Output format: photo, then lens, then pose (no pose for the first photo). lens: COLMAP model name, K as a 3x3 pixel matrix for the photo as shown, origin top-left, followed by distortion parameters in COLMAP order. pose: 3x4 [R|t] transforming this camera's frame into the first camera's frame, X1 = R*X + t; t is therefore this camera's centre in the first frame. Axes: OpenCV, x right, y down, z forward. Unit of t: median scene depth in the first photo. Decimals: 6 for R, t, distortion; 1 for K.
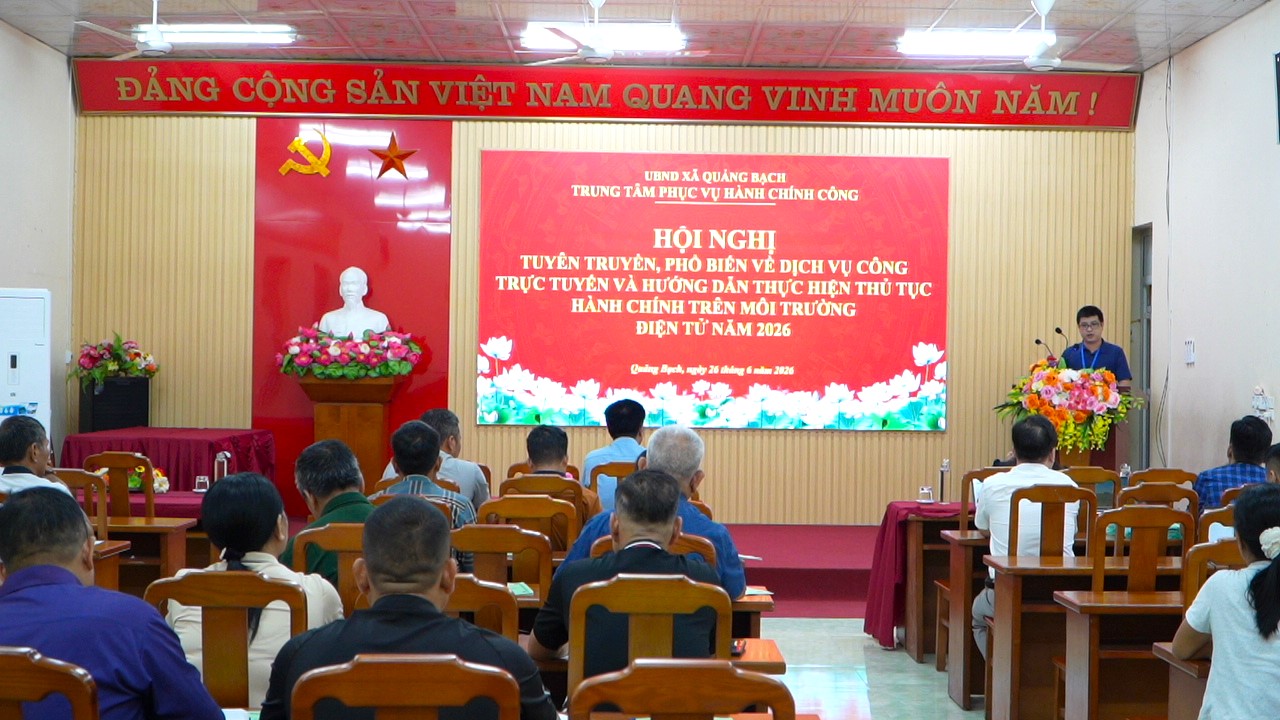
lens RADIAL K [[1520.4, 0, 640.0], [0, 1520.4, 360.0], [0, 0, 1]] dist [-0.023170, -0.025392]
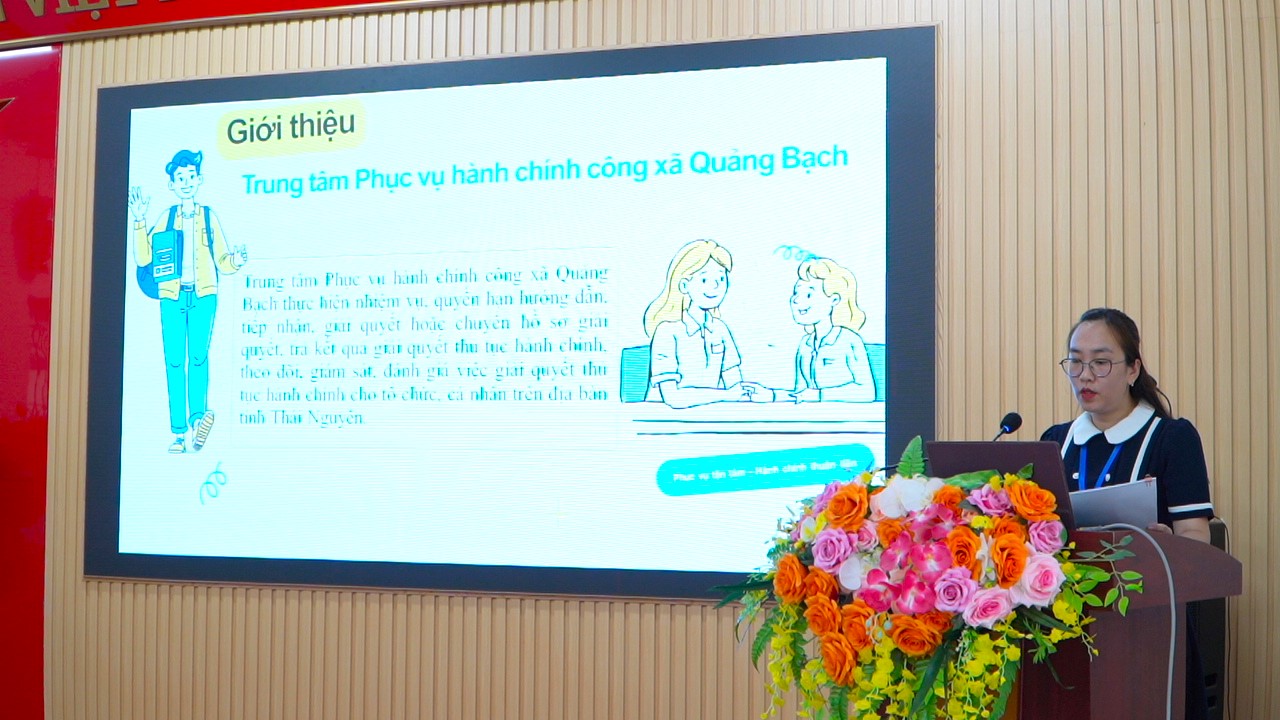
lens RADIAL K [[1520.4, 0, 640.0], [0, 1520.4, 360.0], [0, 0, 1]] dist [-0.023170, -0.025392]
pose [[0.958916, -0.028156, -0.282289, 0.245284], [0.009636, 0.997721, -0.066781, 0.001965], [0.283526, 0.061317, 0.957002, 0.524889]]
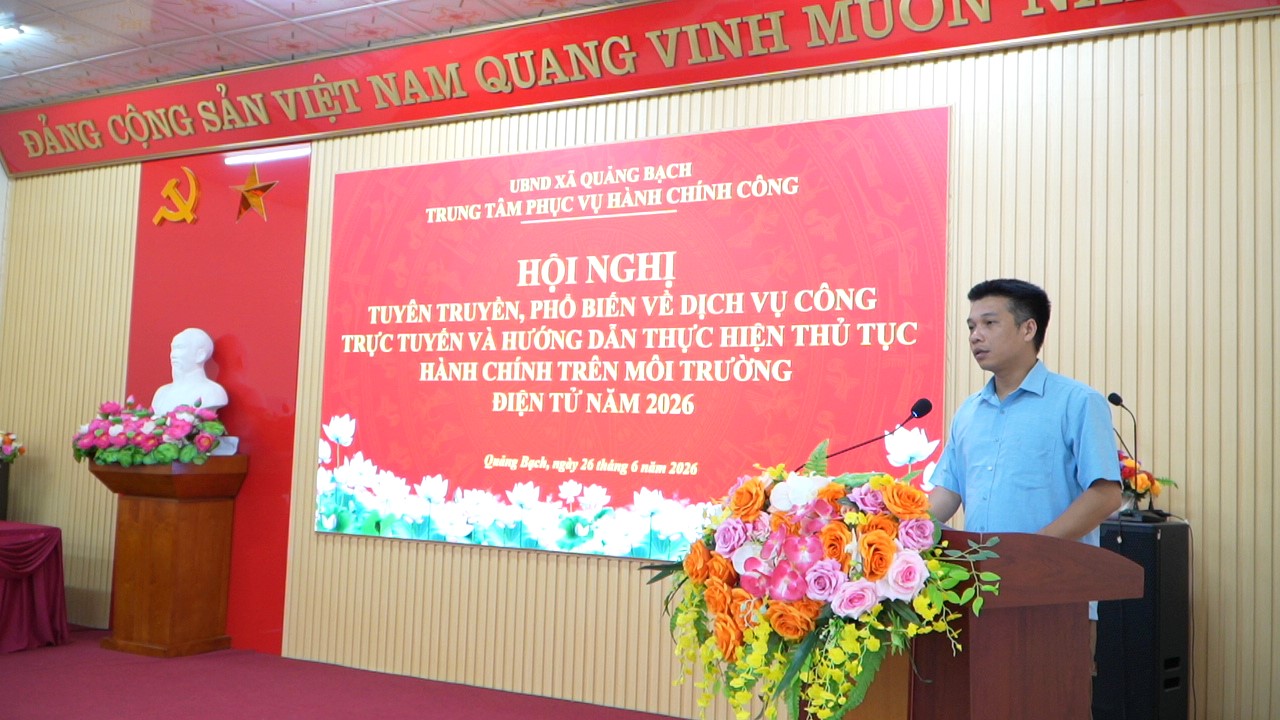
lens RADIAL K [[1080.6, 0, 640.0], [0, 1080.6, 360.0], [0, 0, 1]] dist [0.013254, -0.000289]
pose [[0.899224, -0.020973, -0.436985, 0.275378], [-0.019946, 0.995846, -0.088839, 0.002274], [0.437033, 0.088602, 0.895071, 0.585364]]
